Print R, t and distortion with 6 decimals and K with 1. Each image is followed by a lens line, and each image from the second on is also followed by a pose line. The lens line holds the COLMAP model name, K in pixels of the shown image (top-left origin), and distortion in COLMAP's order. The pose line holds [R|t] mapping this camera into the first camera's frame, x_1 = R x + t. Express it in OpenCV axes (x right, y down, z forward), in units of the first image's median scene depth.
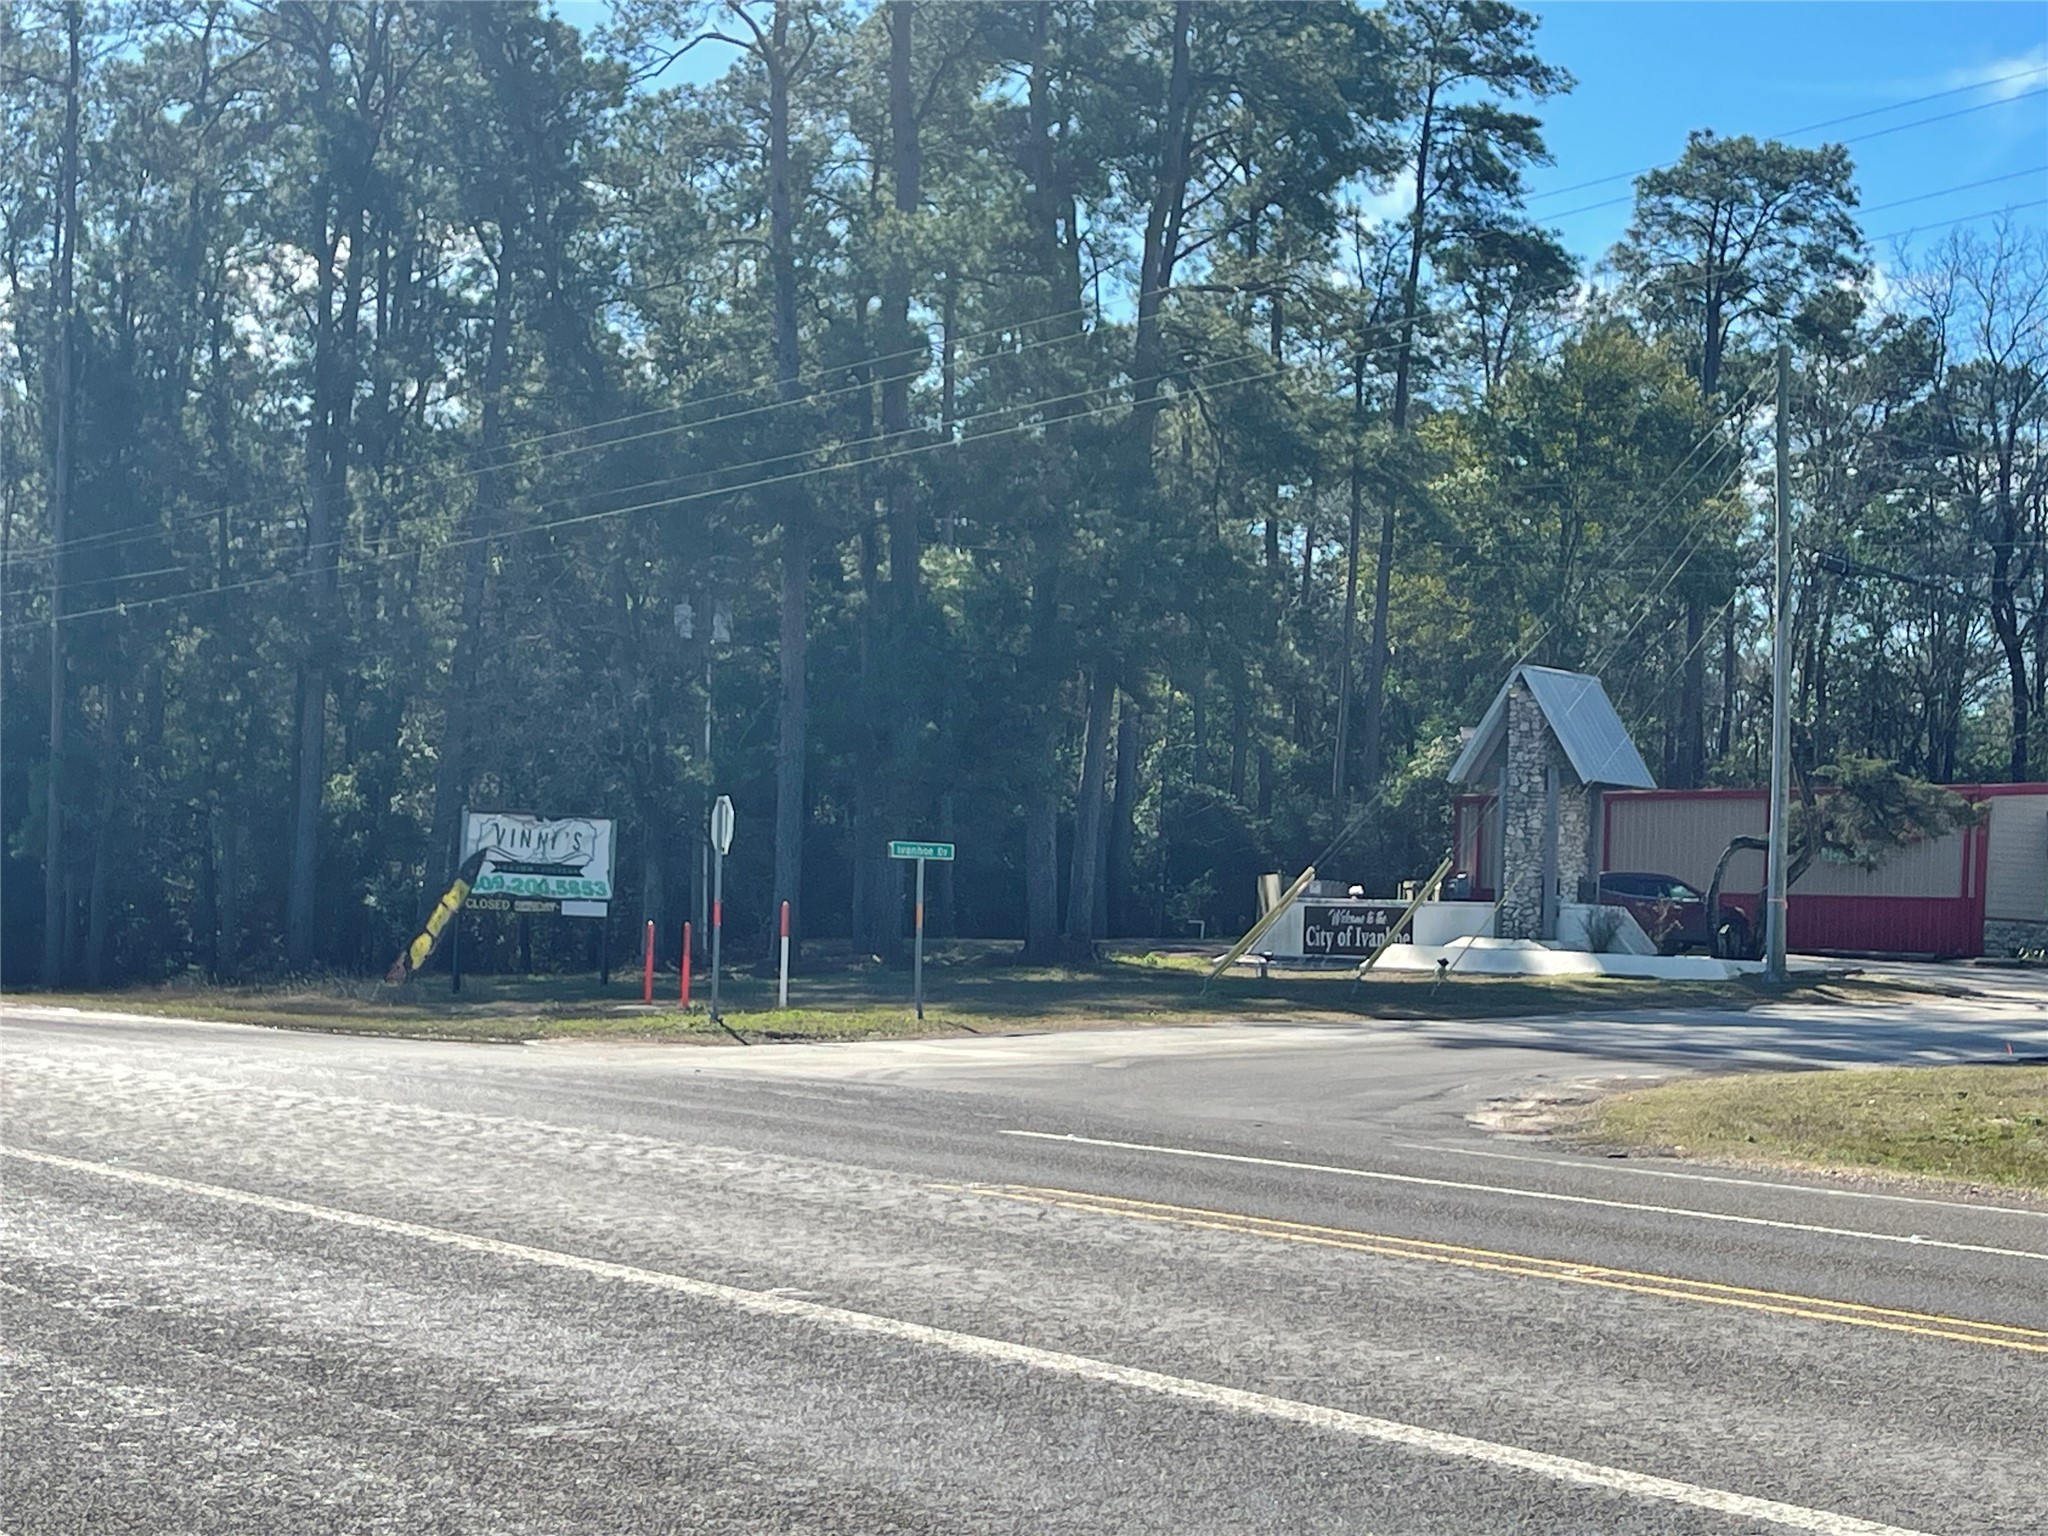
lens RADIAL K [[3604.7, 0, 1027.9], [0, 3604.7, 778.1], [0, 0, 1]] dist [0.006149, 0.000000]
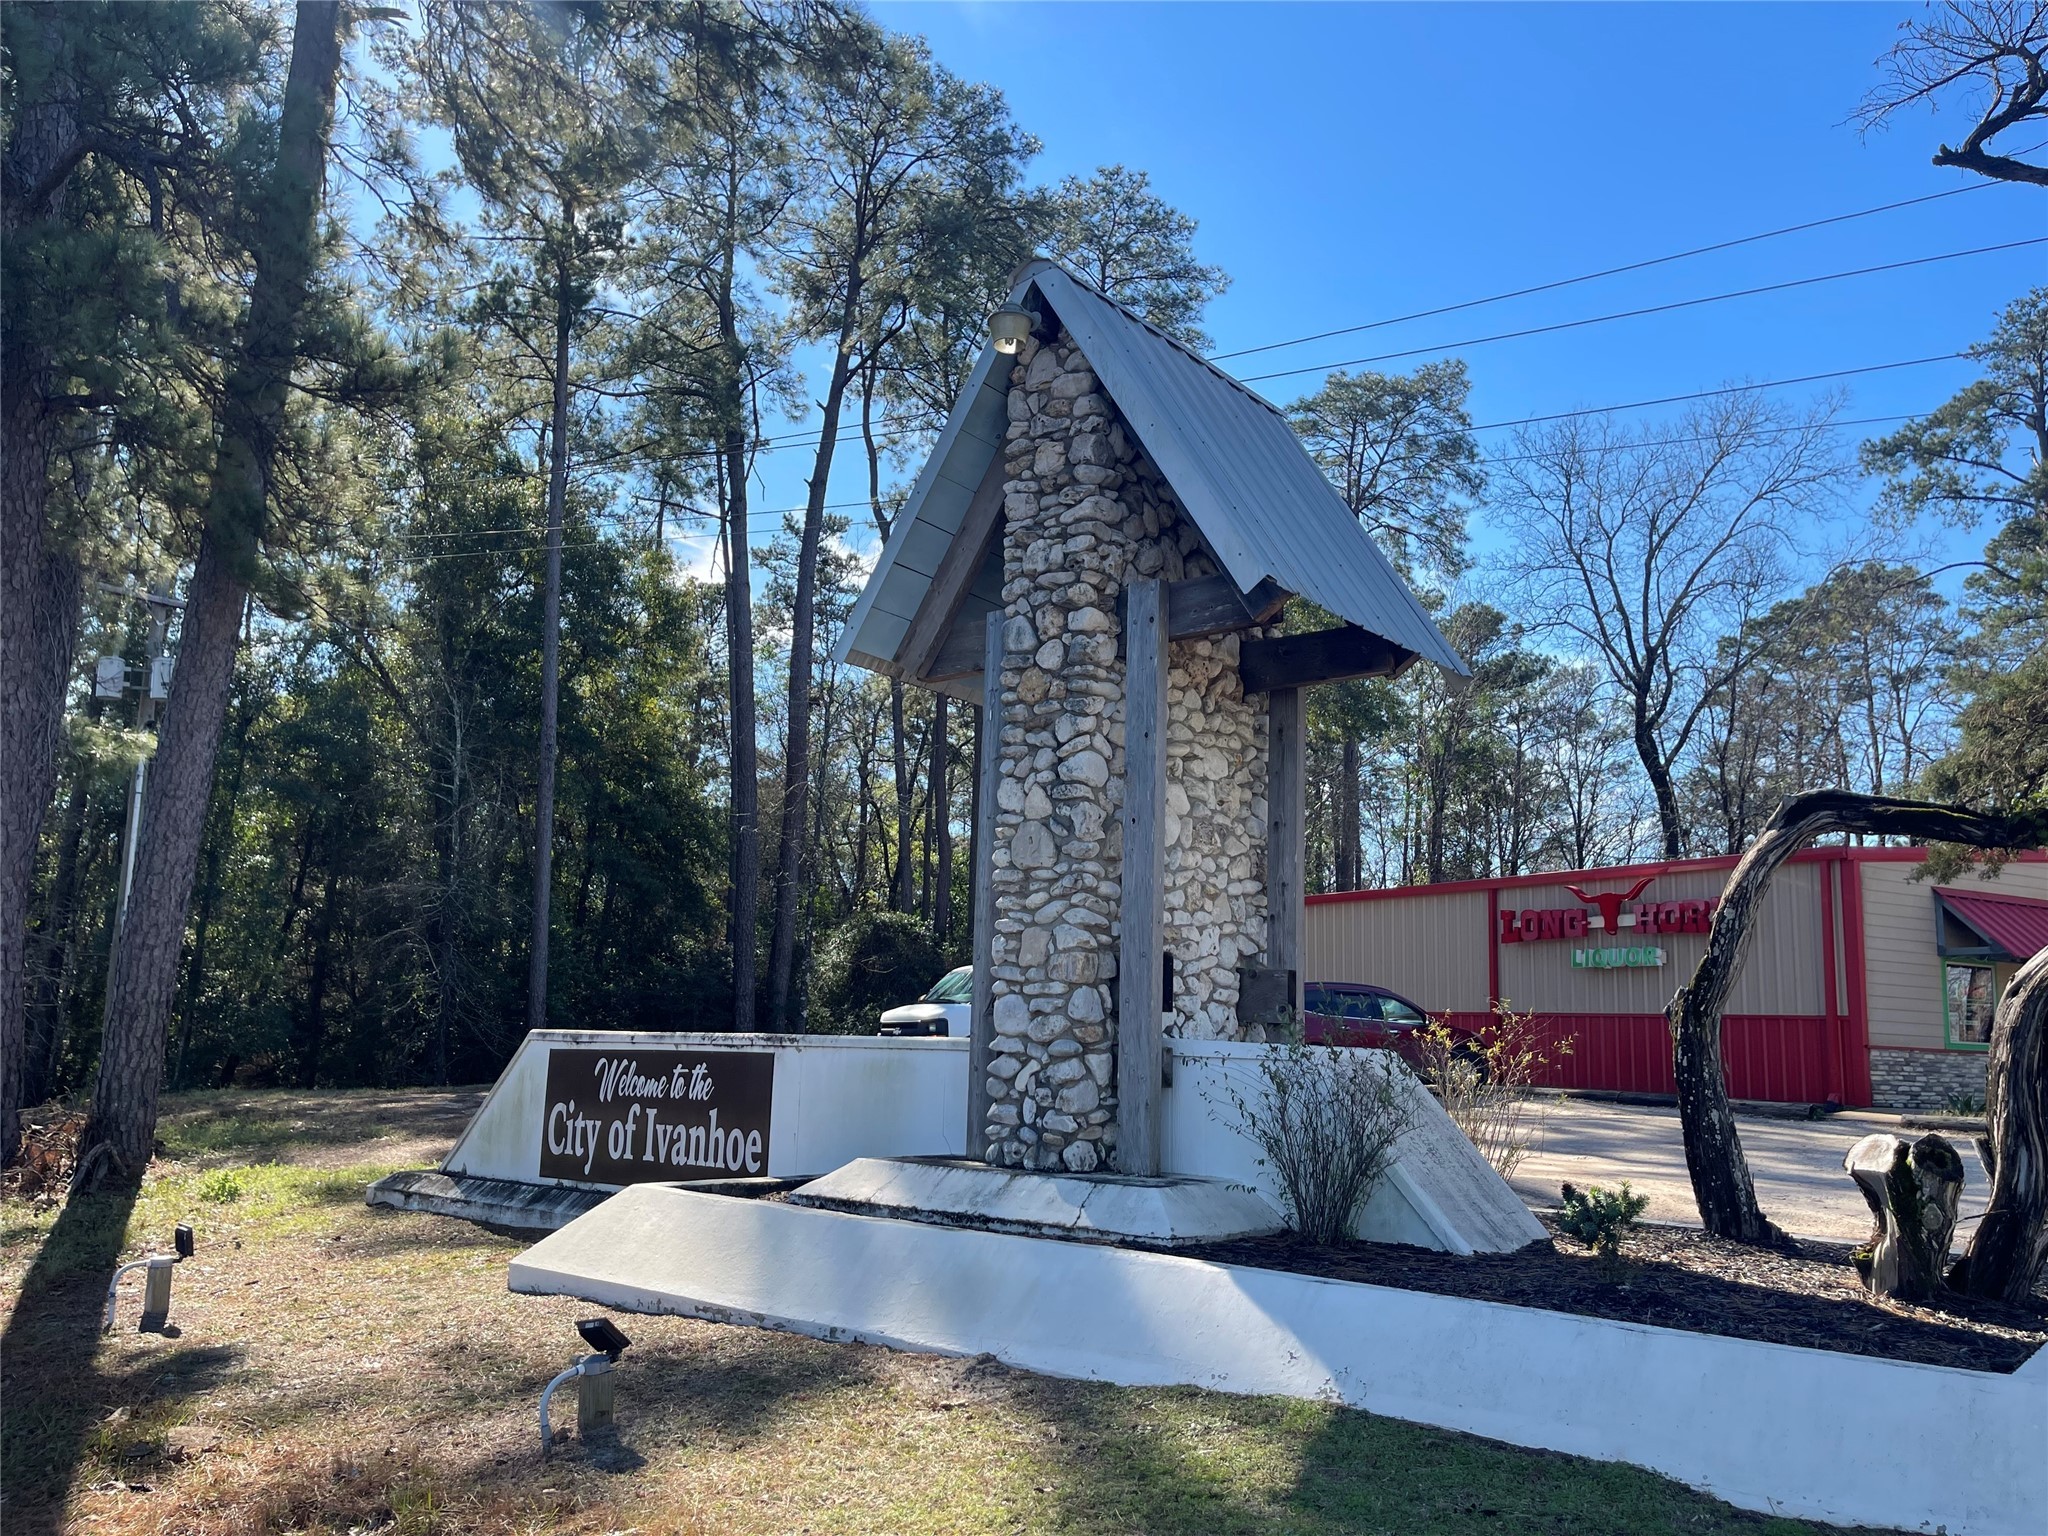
lens RADIAL K [[1563.2, 0, 1026.7], [0, 1563.2, 775.8], [0, 0, 1]] dist [0.078905, -0.095740]
pose [[0.999904, -0.008109, 0.011276, 0.134379], [0.009423, 0.992500, -0.121880, 0.028892], [-0.010203, 0.121974, 0.992481, 0.872456]]
